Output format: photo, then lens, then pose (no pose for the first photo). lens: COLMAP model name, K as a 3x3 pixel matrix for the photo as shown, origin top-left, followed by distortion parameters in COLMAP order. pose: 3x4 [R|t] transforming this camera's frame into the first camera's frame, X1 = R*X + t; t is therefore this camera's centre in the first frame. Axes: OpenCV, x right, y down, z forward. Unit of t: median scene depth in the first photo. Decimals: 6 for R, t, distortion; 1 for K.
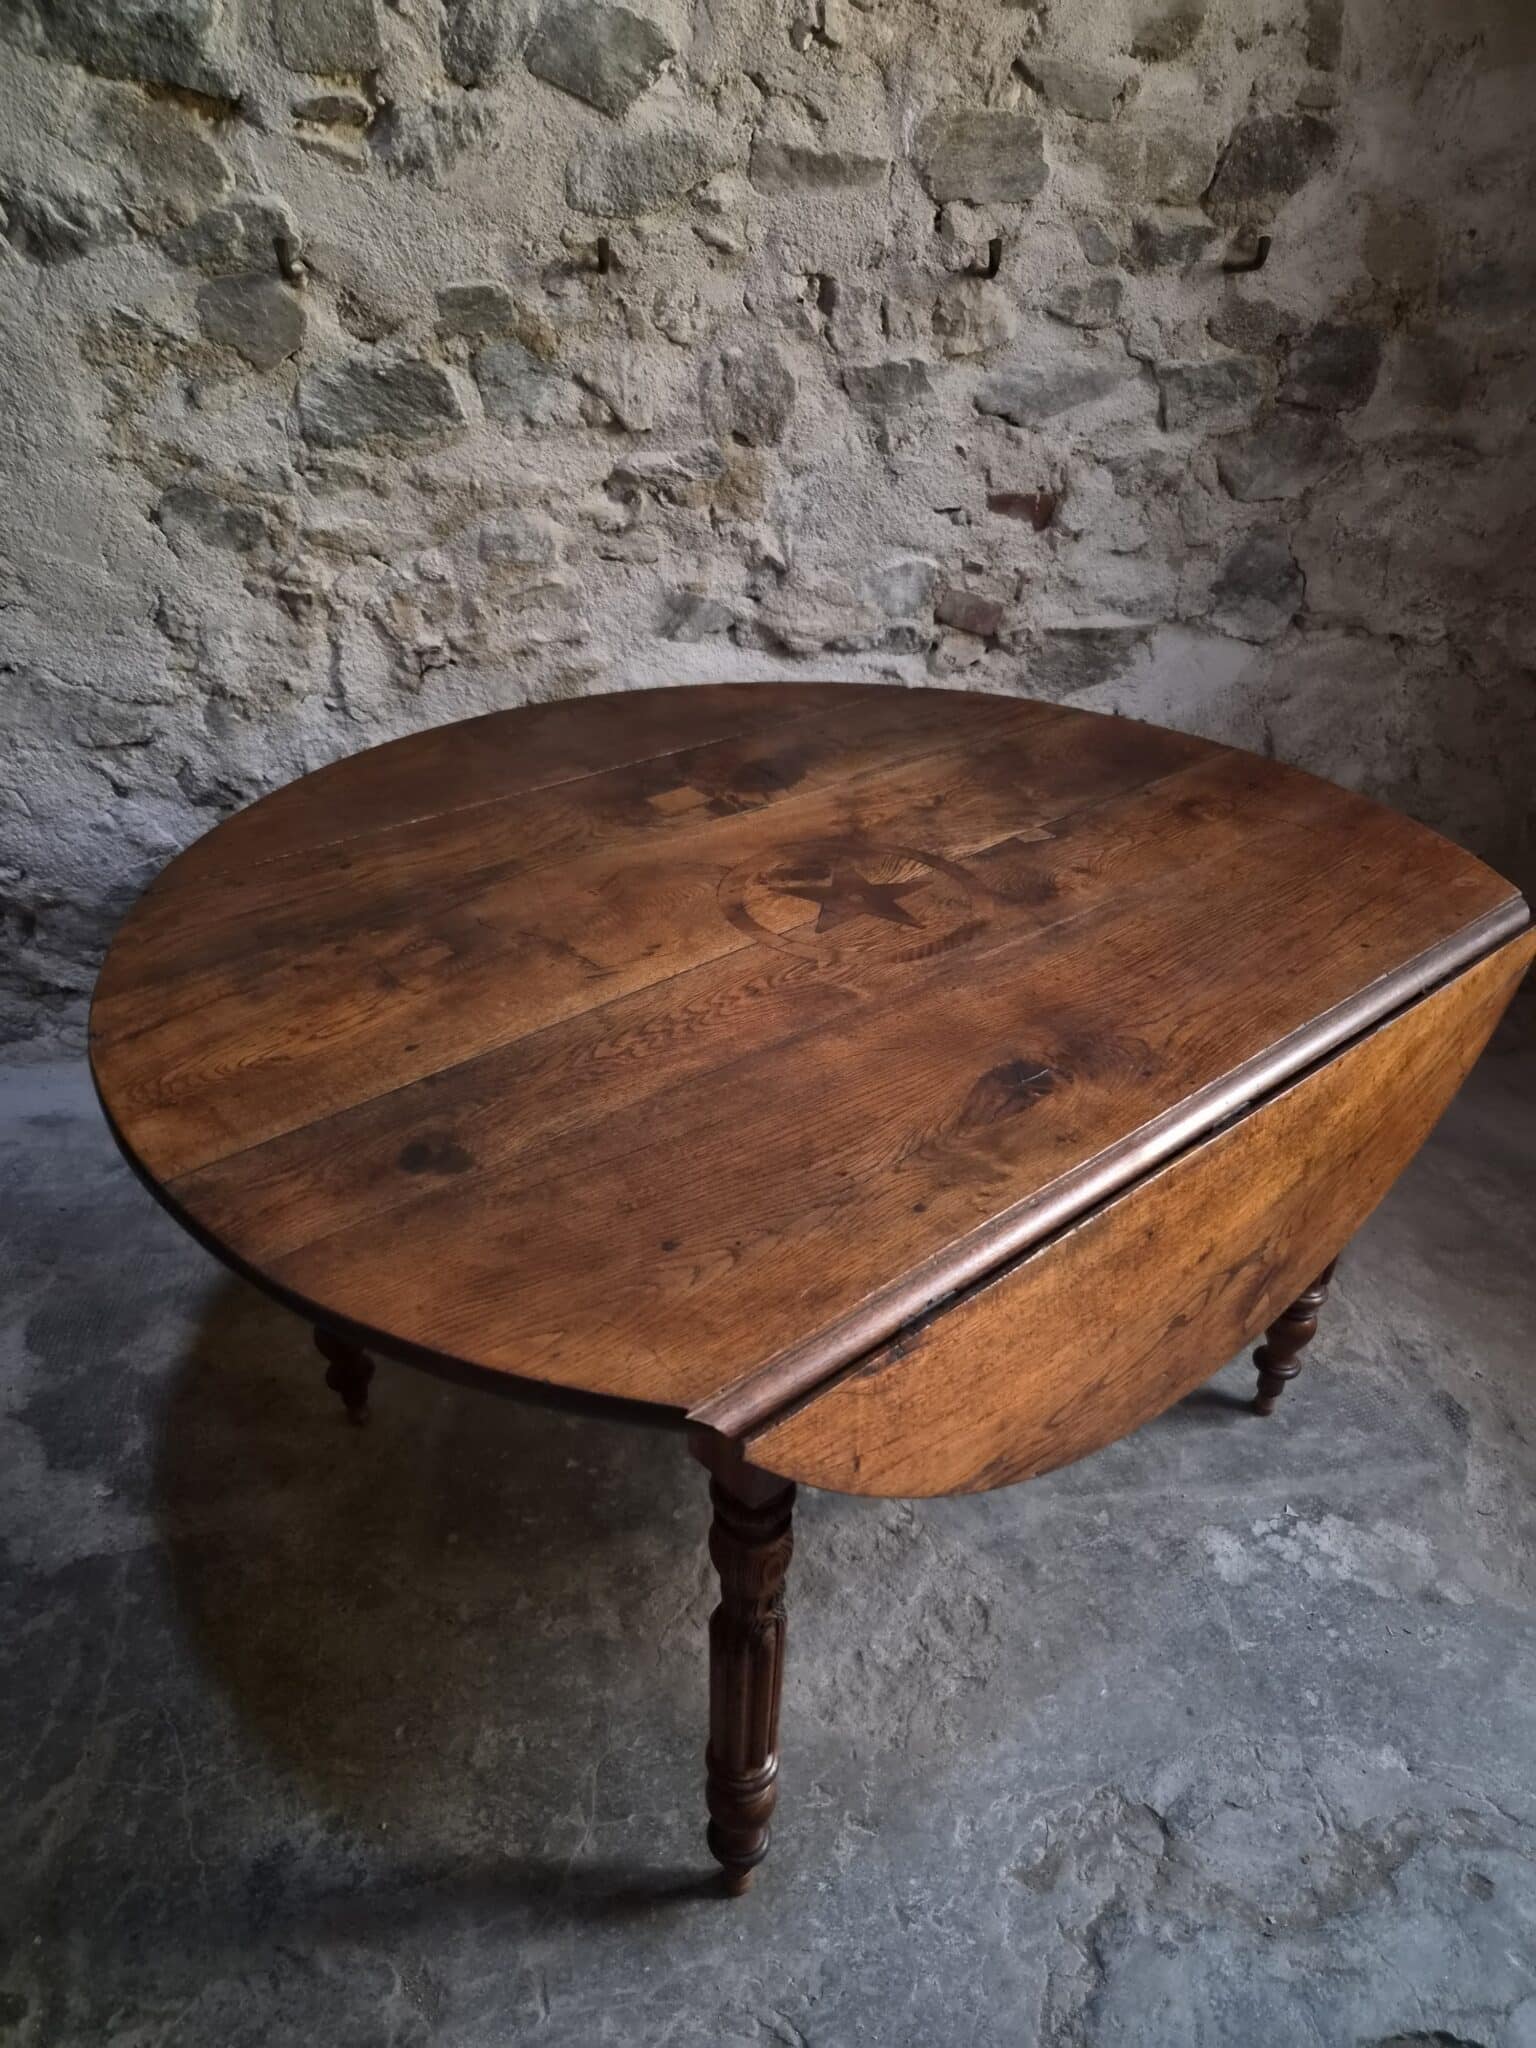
lens RADIAL K [[1407.0, 0, 798.0], [0, 1407.0, 1054.4], [0, 0, 1]] dist [0.058460, -0.050938]
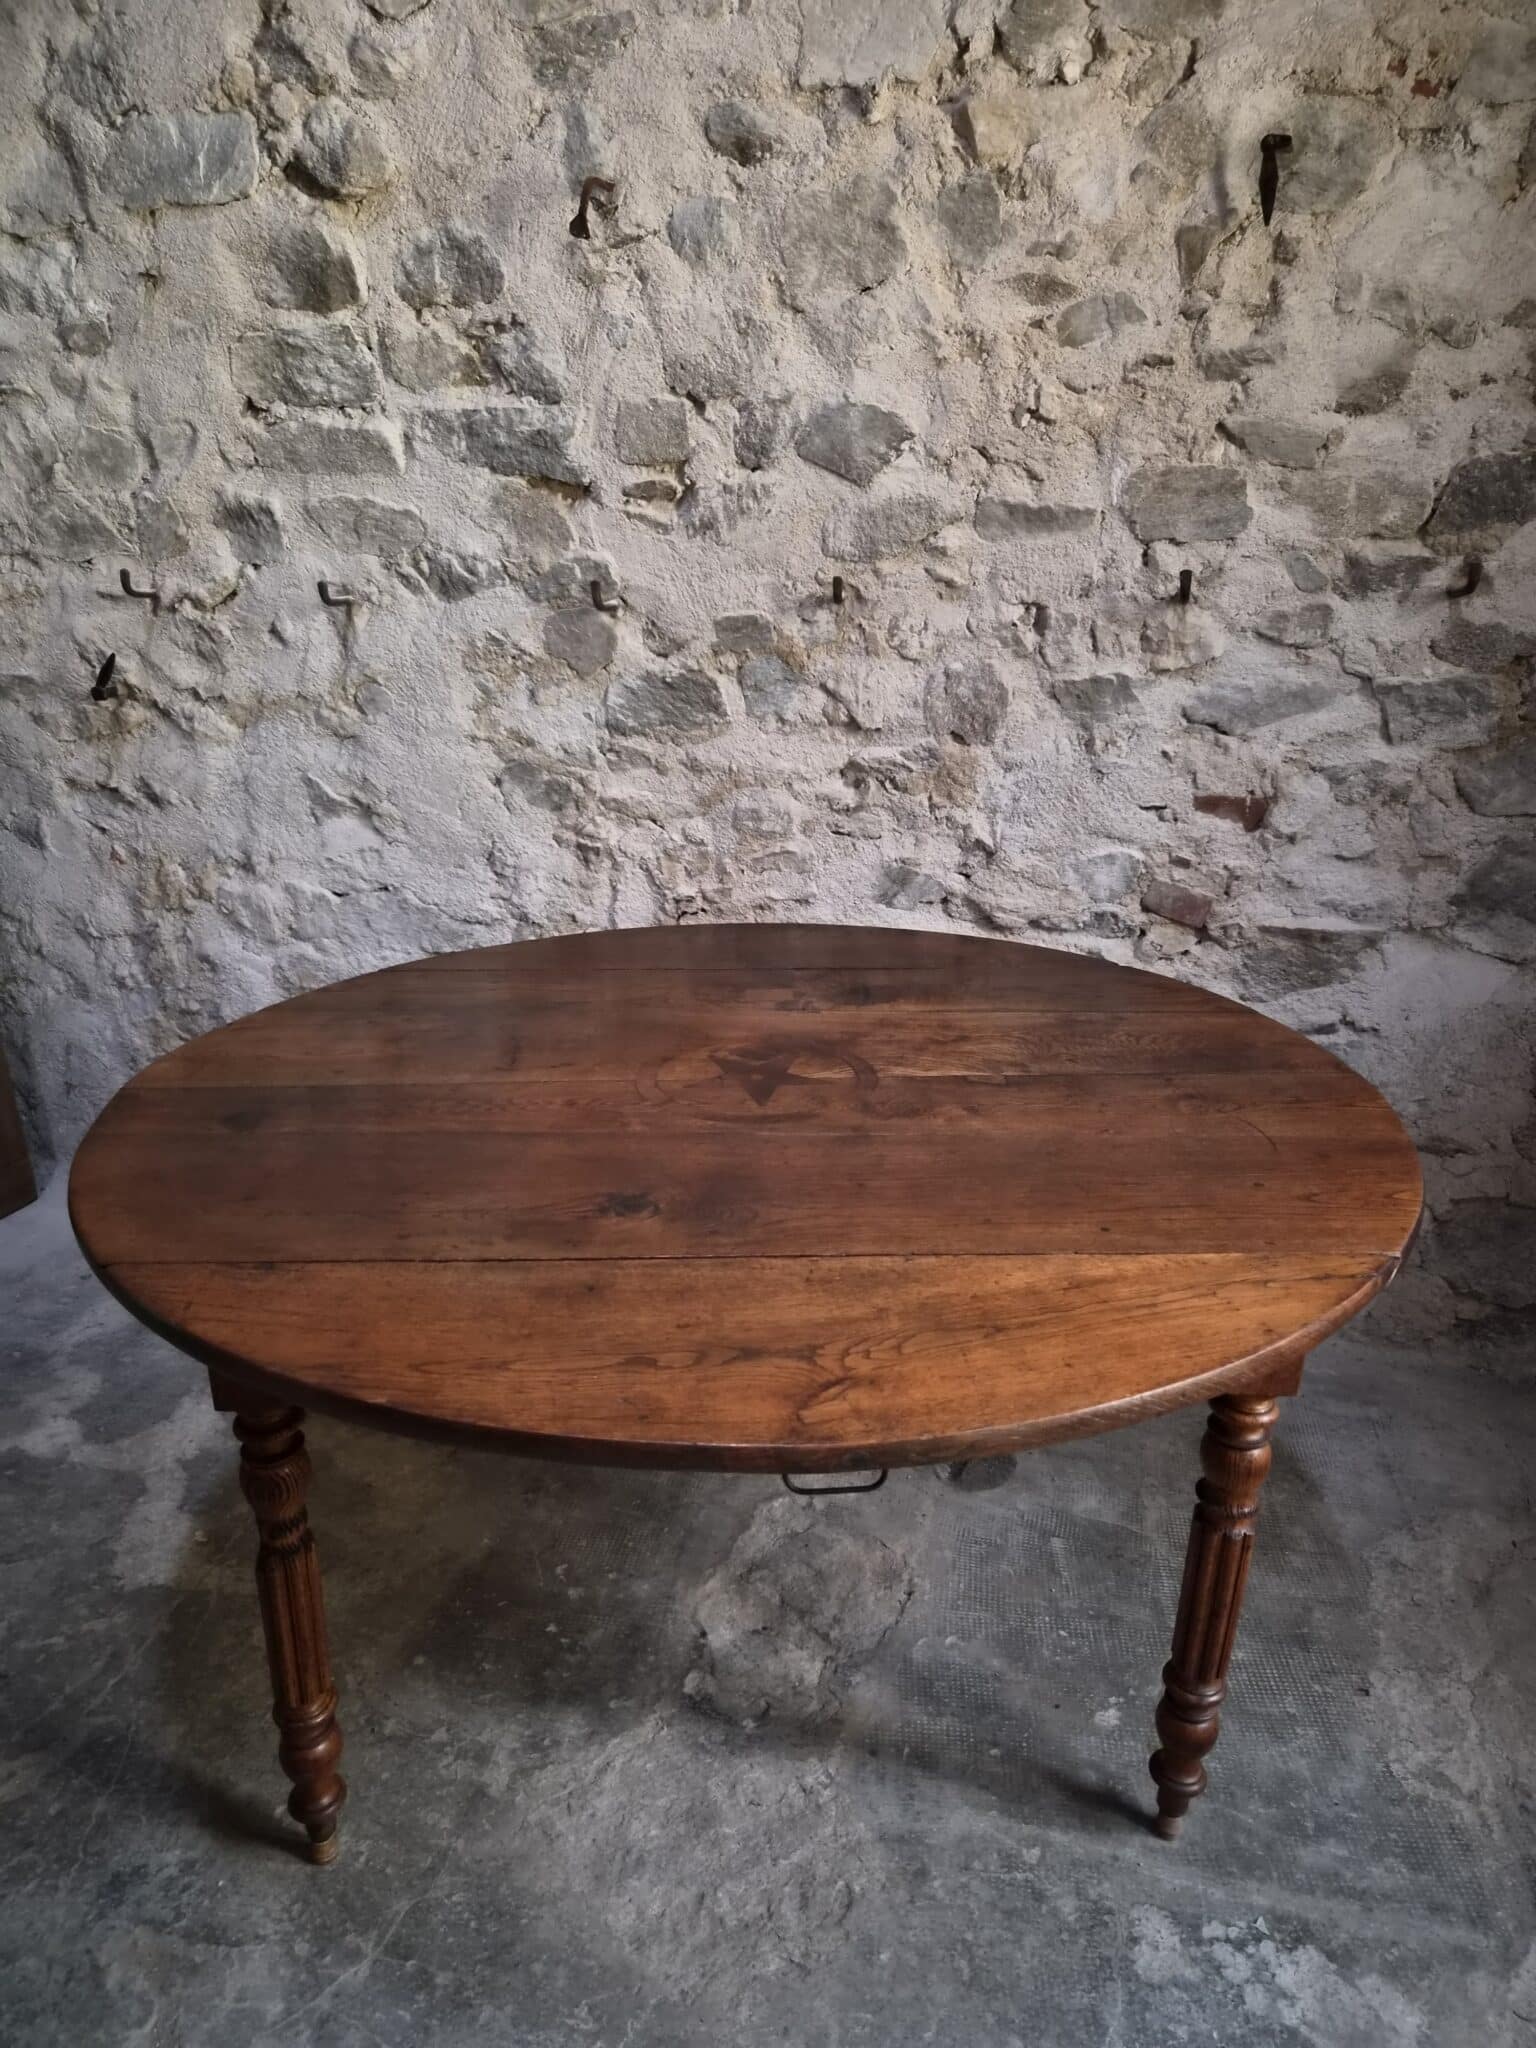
lens RADIAL K [[1407.0, 0, 787.1], [0, 1407.0, 1035.1], [0, 0, 1]] dist [0.058460, -0.050938]
pose [[0.911705, 0.110892, -0.395597, 0.306330], [-0.197746, 0.962456, -0.185942, 0.024483], [0.360125, 0.247752, 0.899405, 0.011814]]
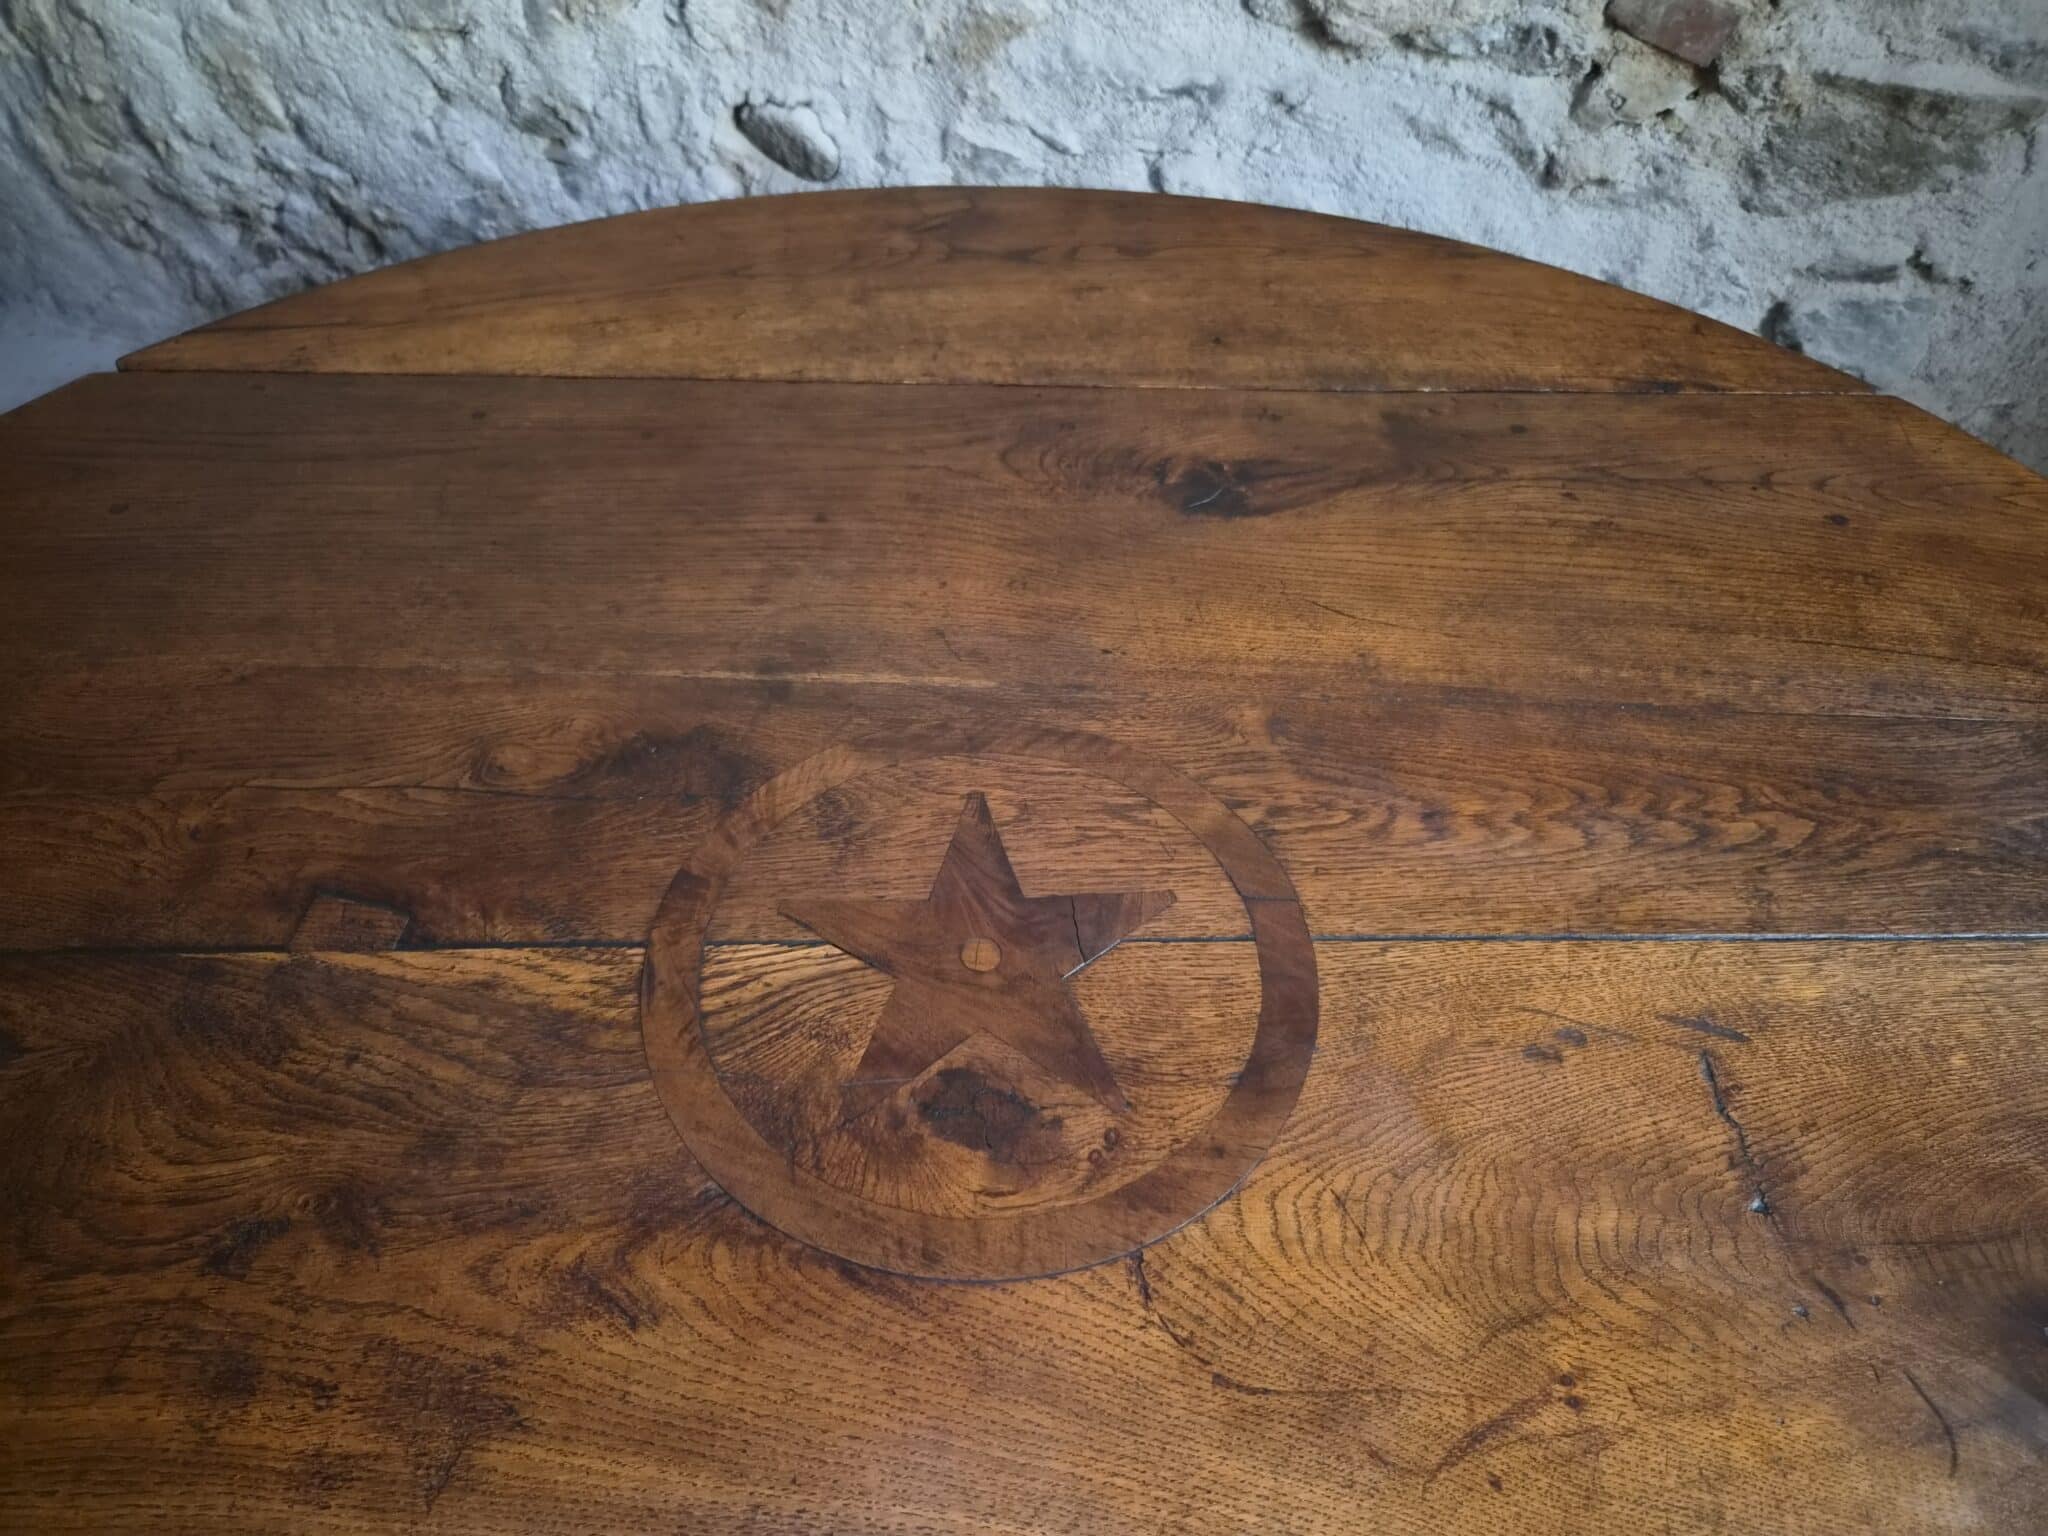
lens RADIAL K [[1407.0, 0, 1022.3], [0, 1407.0, 789.3], [0, 0, 1]] dist [0.058460, -0.050938]
pose [[0.882545, 0.338354, -0.326545, 0.199192], [-0.241404, 0.921955, 0.302858, -0.159027], [0.403533, -0.188457, 0.895347, 0.386781]]
